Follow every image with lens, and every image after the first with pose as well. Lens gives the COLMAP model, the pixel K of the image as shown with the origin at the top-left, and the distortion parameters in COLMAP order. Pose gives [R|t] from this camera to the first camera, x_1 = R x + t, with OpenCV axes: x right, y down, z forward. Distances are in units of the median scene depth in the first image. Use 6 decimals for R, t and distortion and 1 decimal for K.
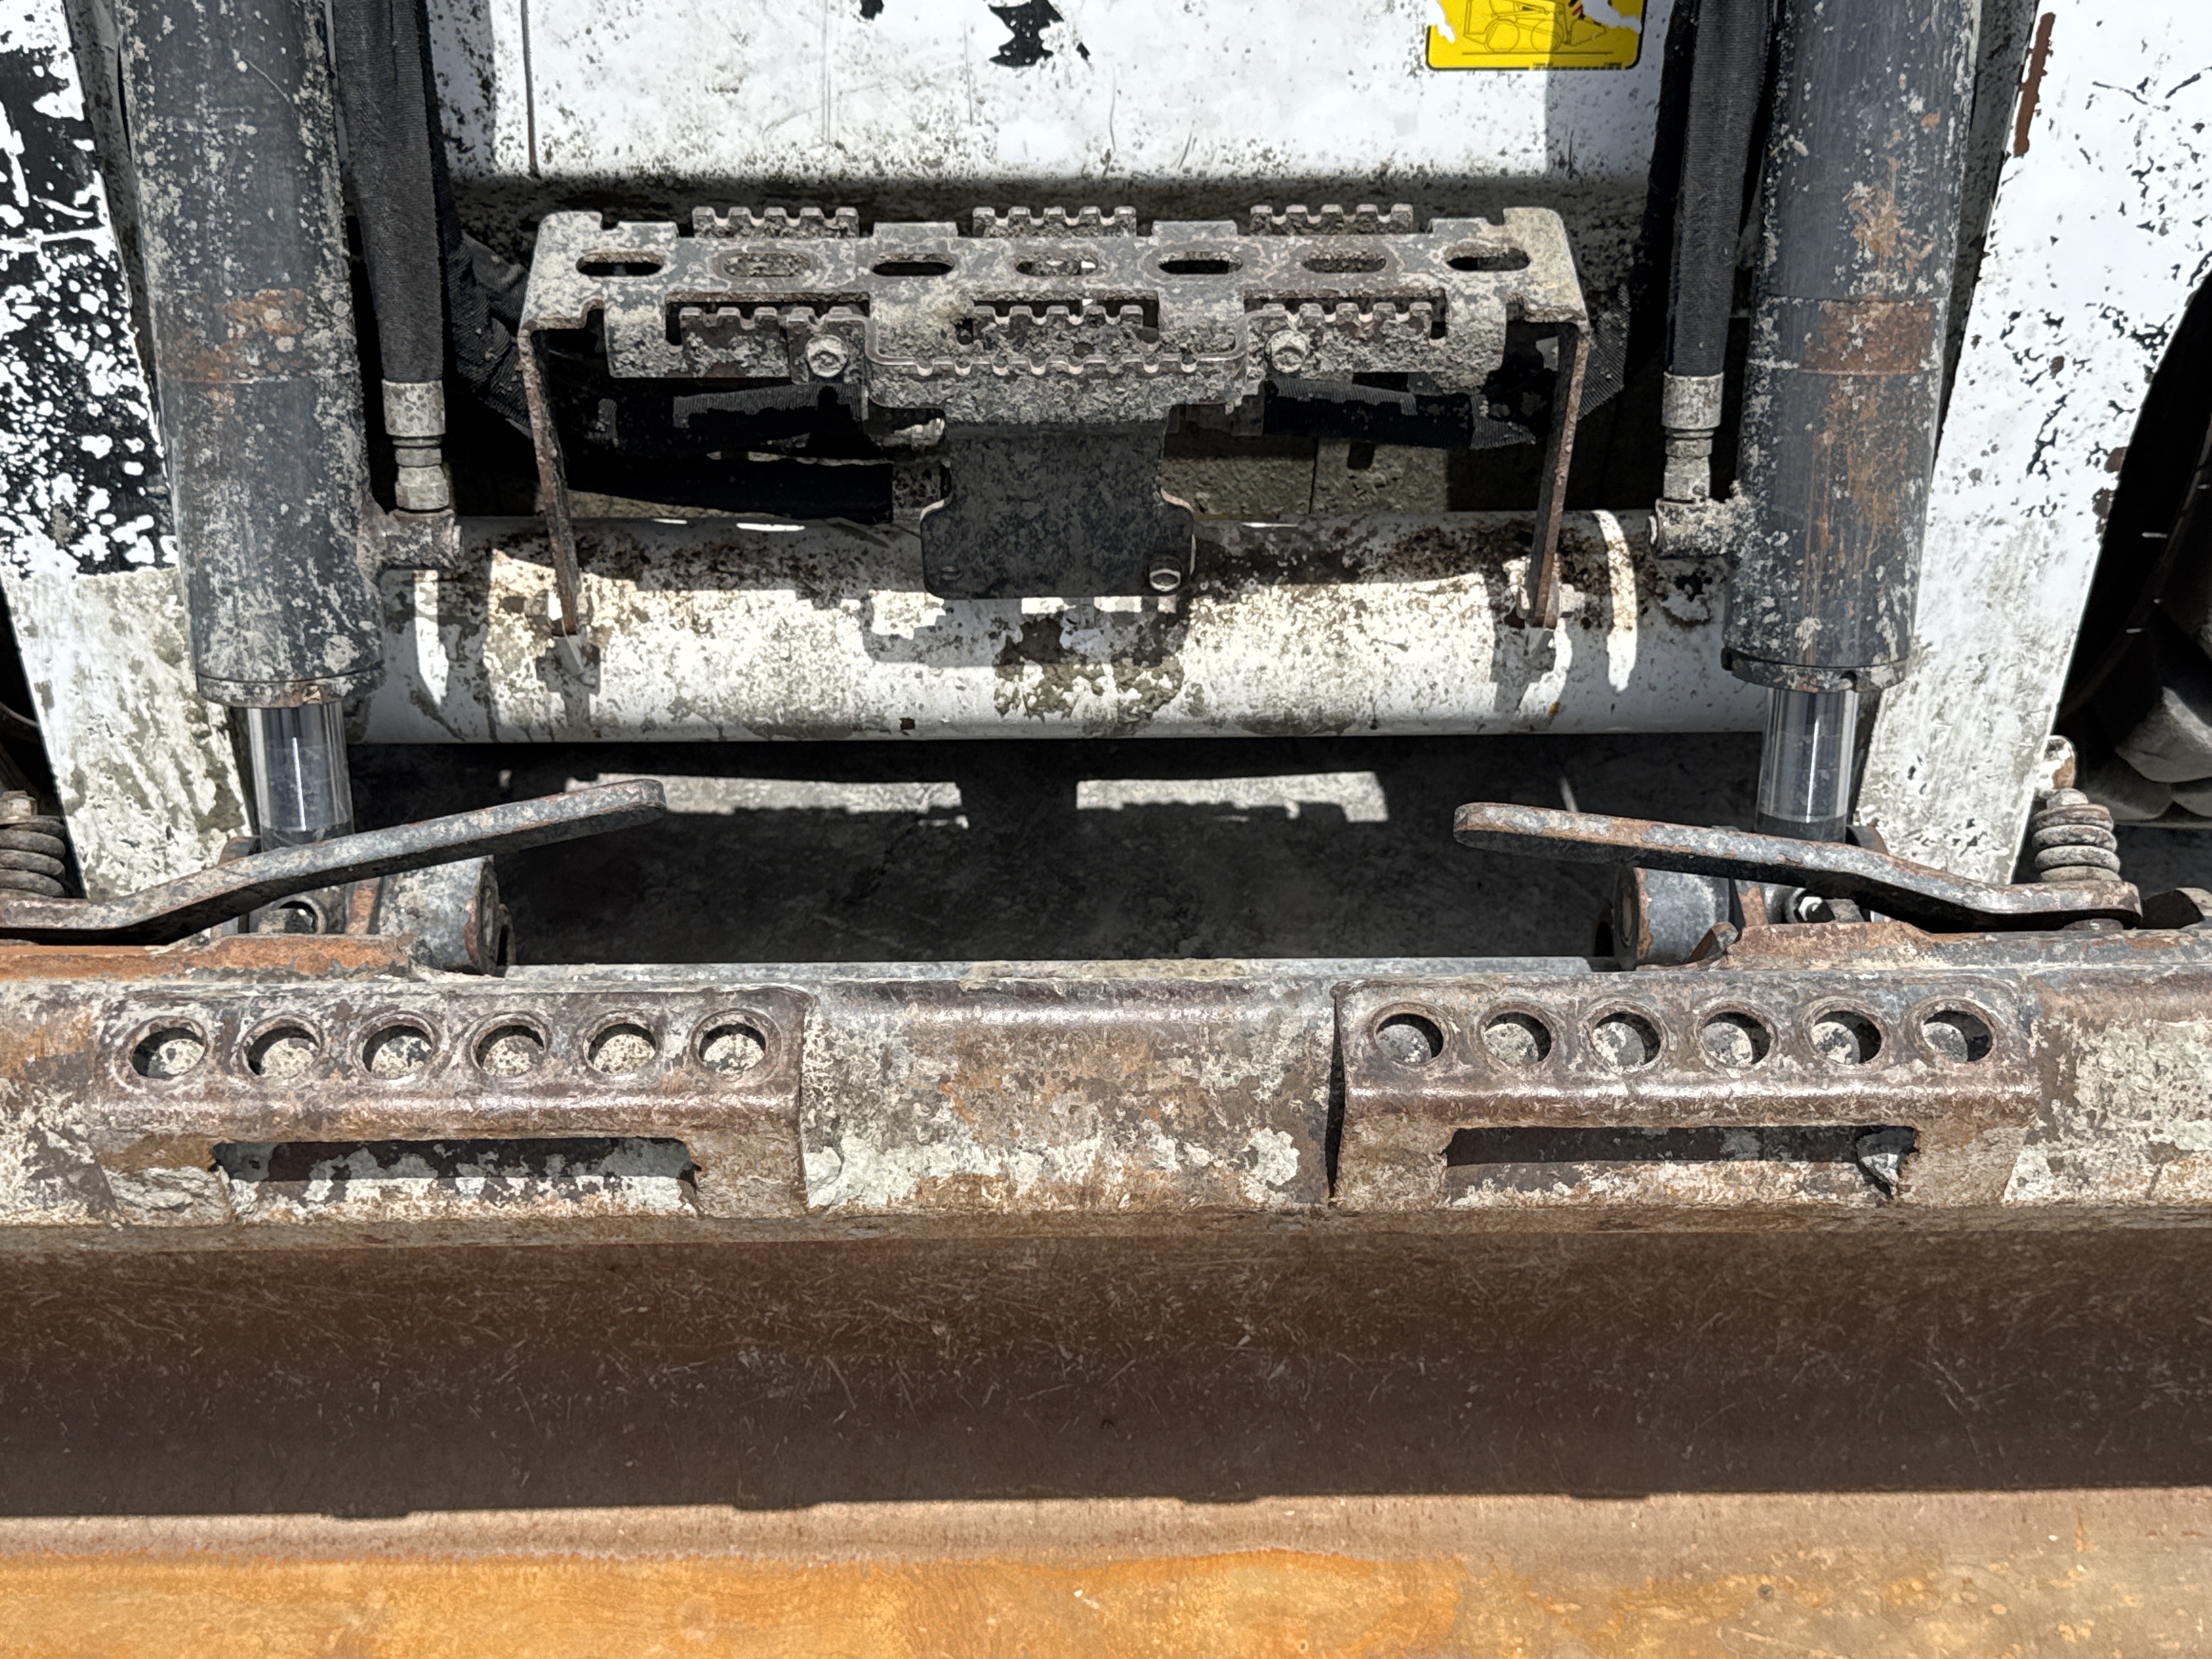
lens RADIAL K [[2688.8, 0, 1111.1], [0, 2688.8, 830.9], [0, 0, 1]] dist [0.093777, 0.000000]
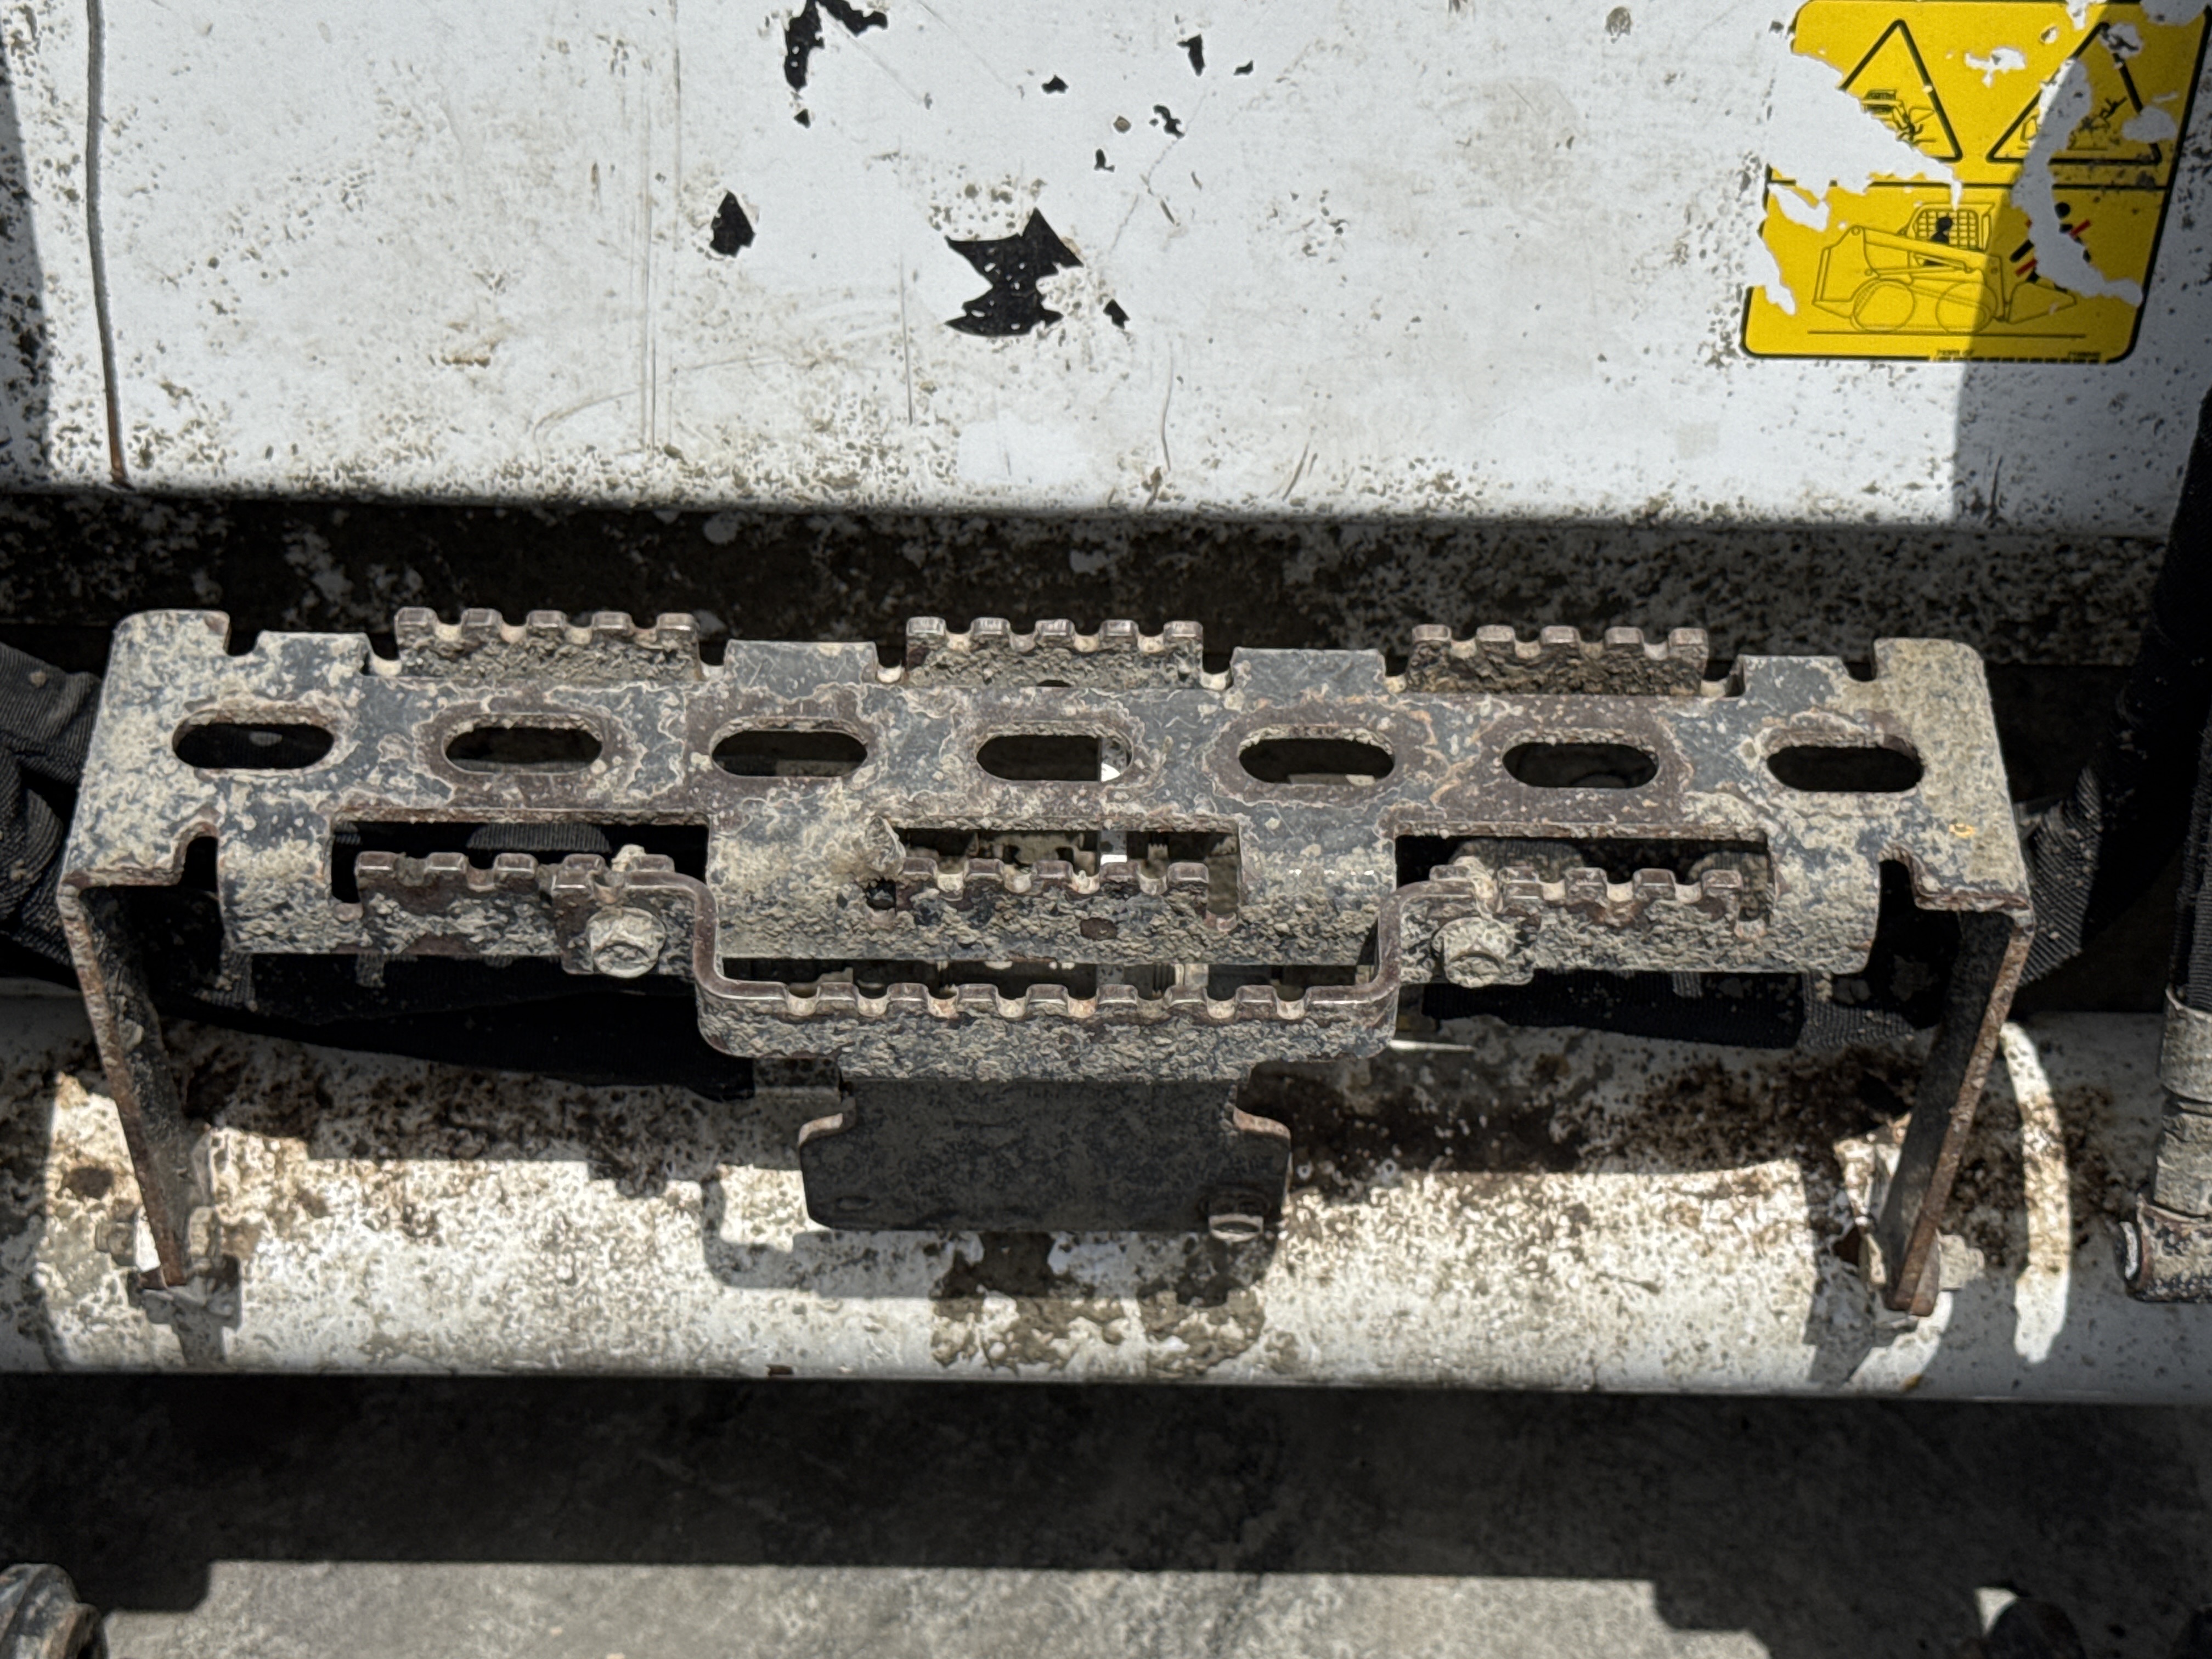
lens RADIAL K [[3772.3, 0, 1102.2], [0, 3772.3, 828.2], [0, 0, 1]] dist [0.122973, 0.000000]
pose [[0.999473, 0.029962, -0.012491, -0.000437], [-0.028857, 0.996314, 0.080776, -0.240725], [0.014866, -0.080373, 0.996654, 0.223059]]
